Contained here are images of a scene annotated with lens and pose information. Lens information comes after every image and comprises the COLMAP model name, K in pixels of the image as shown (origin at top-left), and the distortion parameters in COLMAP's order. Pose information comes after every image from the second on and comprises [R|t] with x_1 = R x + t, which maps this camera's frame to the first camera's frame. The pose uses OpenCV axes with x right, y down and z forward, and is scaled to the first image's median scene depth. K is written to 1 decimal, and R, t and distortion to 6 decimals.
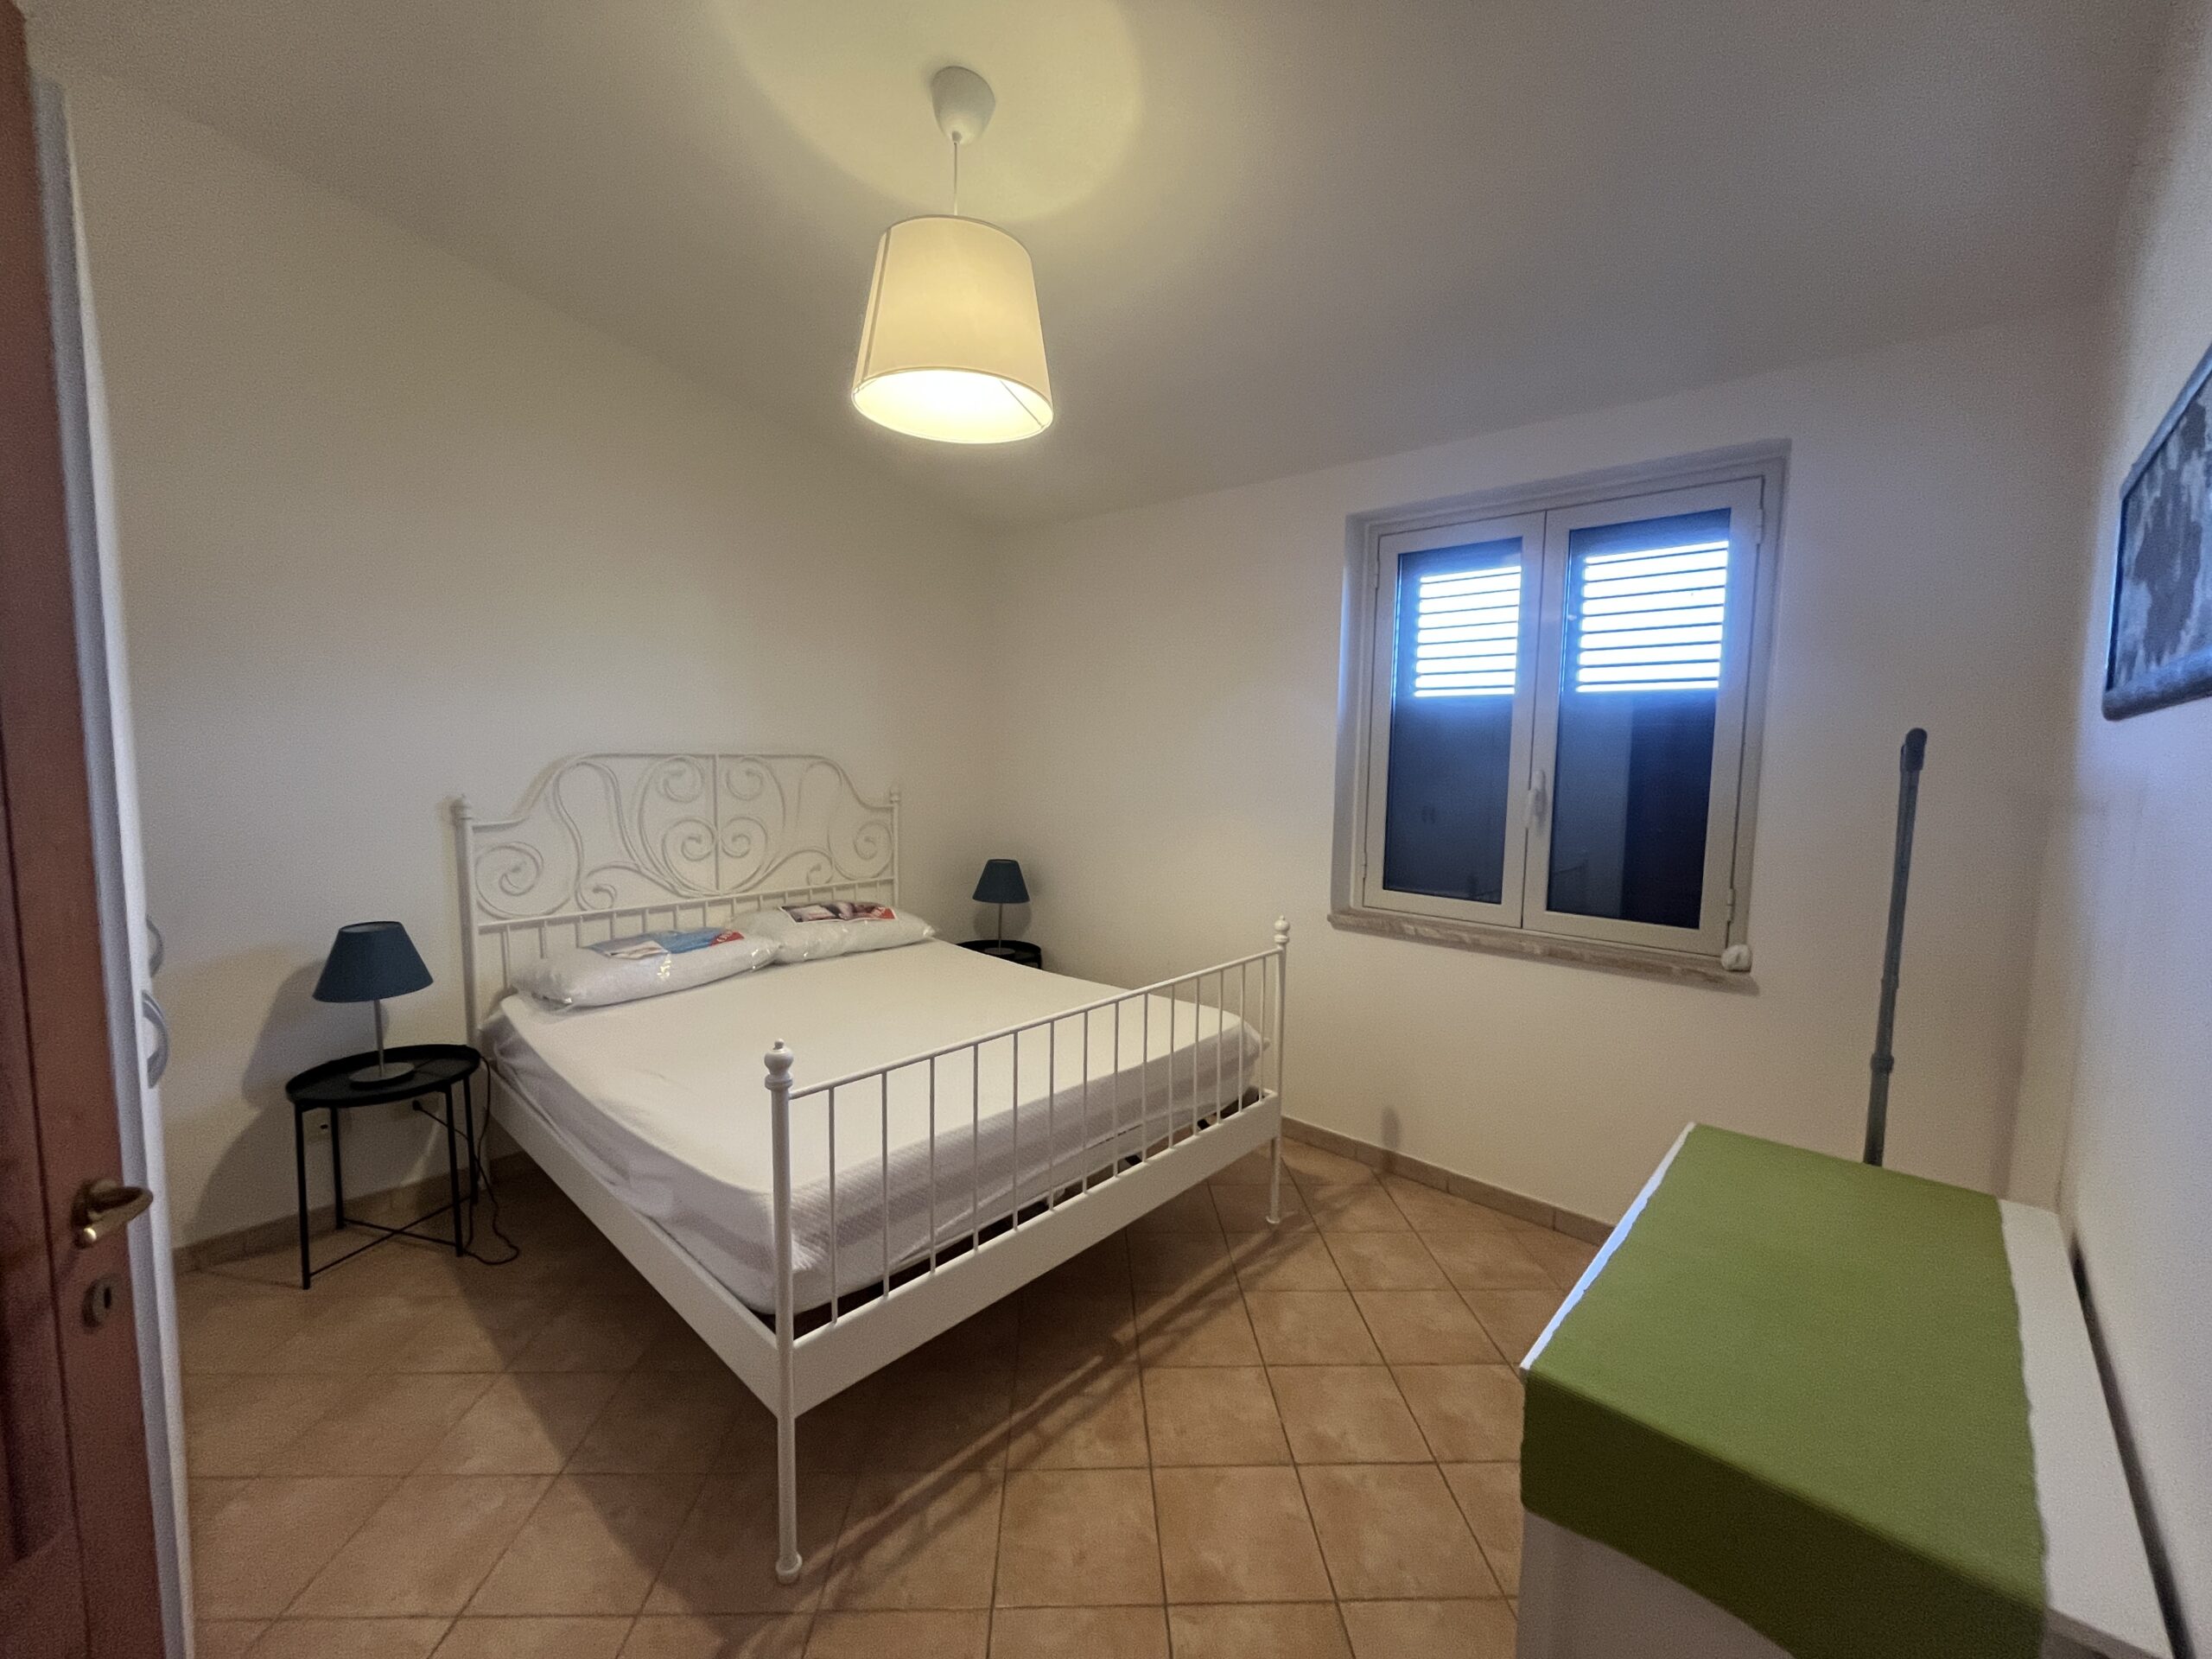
lens RADIAL K [[895.6, 0, 1102.4], [0, 895.6, 828.6], [0, 0, 1]] dist [-0.001123, -0.000362]
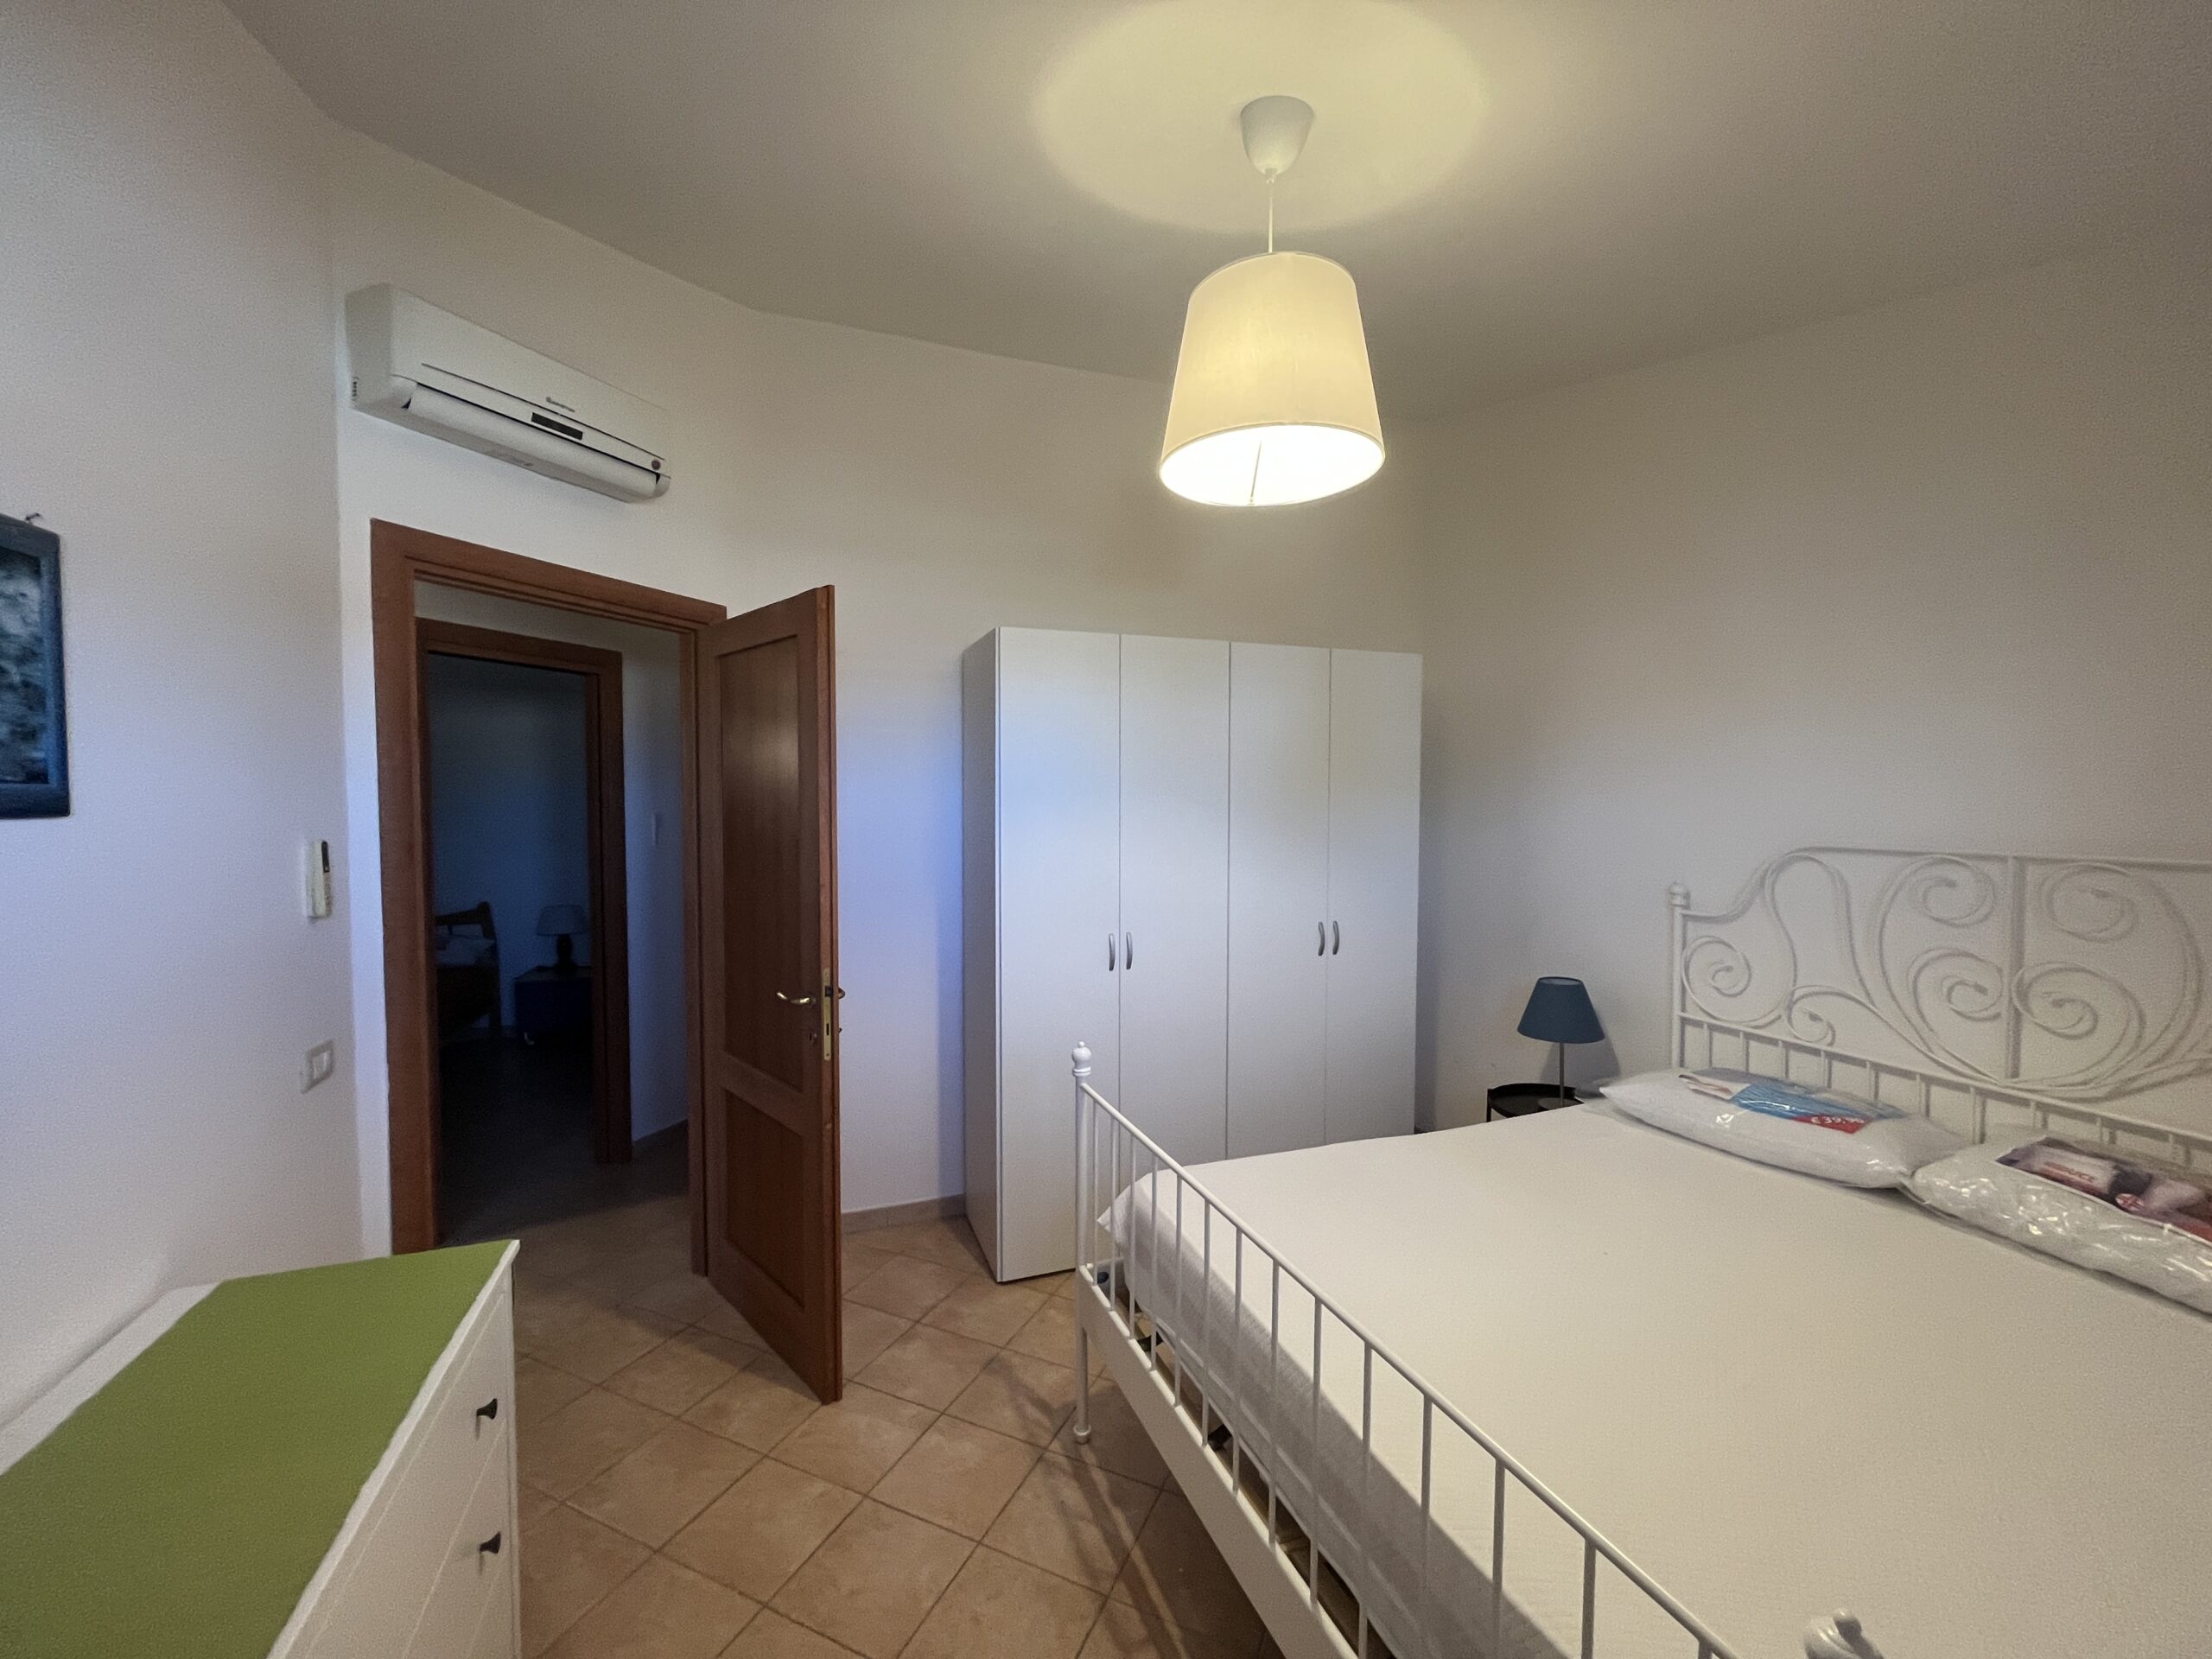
lens RADIAL K [[895.6, 0, 1102.4], [0, 895.6, 828.6], [0, 0, 1]] dist [-0.001123, -0.000362]
pose [[-0.444861, 0.018266, -0.895413, 0.452146], [-0.086989, 0.994184, 0.063499, -0.099537], [0.891365, 0.106139, -0.440684, 0.815227]]
